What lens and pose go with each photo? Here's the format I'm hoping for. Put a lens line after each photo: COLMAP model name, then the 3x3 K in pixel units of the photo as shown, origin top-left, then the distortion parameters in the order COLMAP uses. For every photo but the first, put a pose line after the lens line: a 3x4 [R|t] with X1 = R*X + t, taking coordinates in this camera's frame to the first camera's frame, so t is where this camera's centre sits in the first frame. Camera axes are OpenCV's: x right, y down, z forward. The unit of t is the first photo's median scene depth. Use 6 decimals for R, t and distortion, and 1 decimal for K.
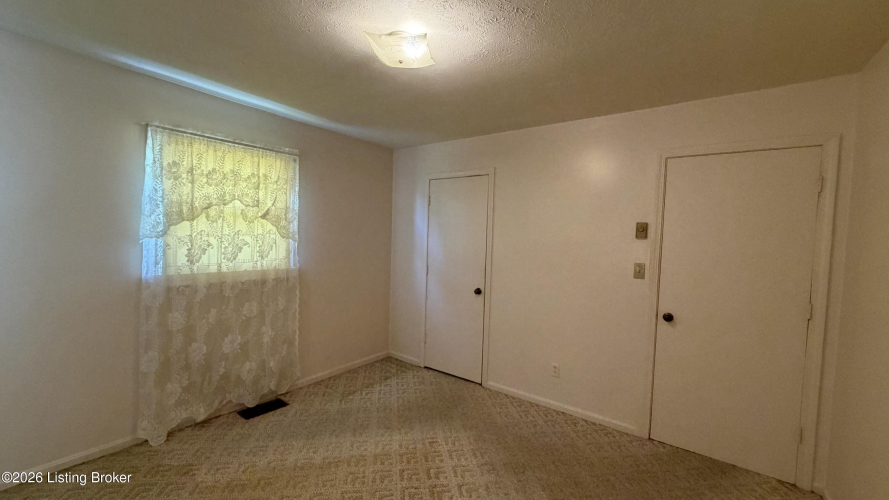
lens RADIAL K [[356.8, 0, 442.6], [0, 356.8, 251.1], [0, 0, 1]] dist [-0.003213, -0.000493]
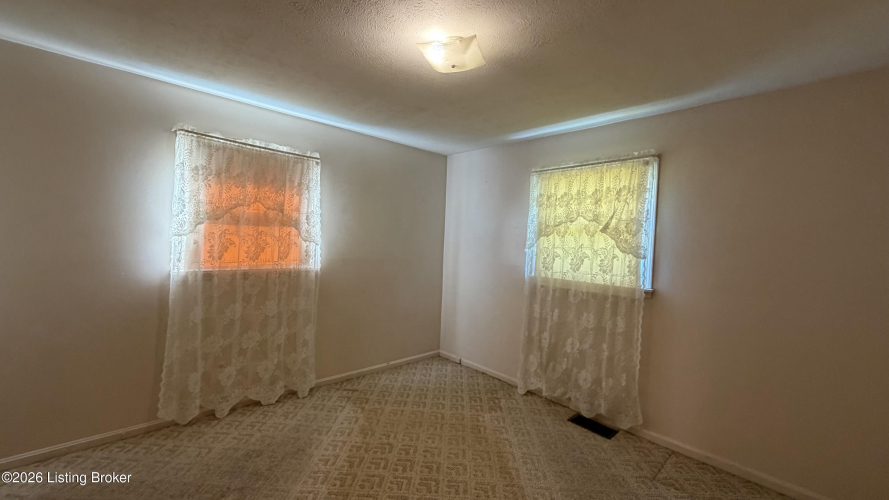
lens RADIAL K [[356.8, 0, 442.9], [0, 356.8, 247.4], [0, 0, 1]] dist [-0.003213, -0.000493]
pose [[-0.187022, -0.014826, -0.982244, 0.576202], [-0.087400, 0.996172, 0.001605, -0.012496], [0.978460, 0.086148, -0.187602, 0.785064]]
